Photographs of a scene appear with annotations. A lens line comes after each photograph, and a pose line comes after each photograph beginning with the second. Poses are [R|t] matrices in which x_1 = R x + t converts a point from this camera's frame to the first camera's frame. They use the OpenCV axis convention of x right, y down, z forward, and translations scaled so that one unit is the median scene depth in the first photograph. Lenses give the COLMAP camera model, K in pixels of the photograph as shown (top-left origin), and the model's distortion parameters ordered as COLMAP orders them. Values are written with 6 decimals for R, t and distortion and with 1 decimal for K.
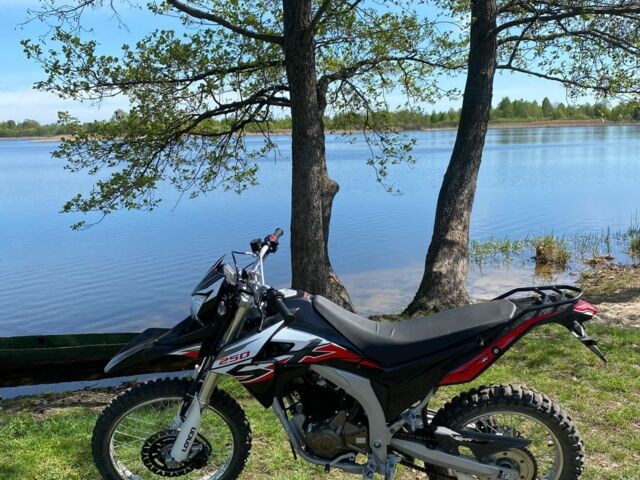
lens RADIAL K [[615.6, 0, 320.8], [0, 615.6, 239.8], [0, 0, 1]] dist [0.003653, 0.000000]
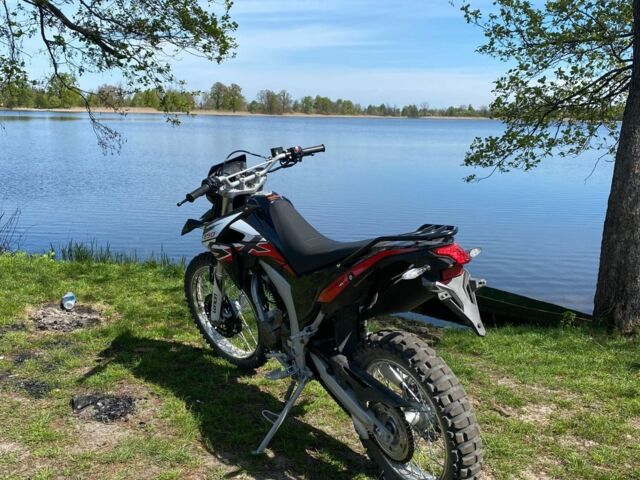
lens RADIAL K [[615.6, 0, 320.6], [0, 615.6, 240.2], [0, 0, 1]] dist [0.003653, 0.000000]
pose [[0.647497, 0.192067, -0.737467, 0.246493], [-0.166312, 0.980007, 0.109213, 0.008434], [0.743699, 0.051935, 0.666495, 0.095937]]
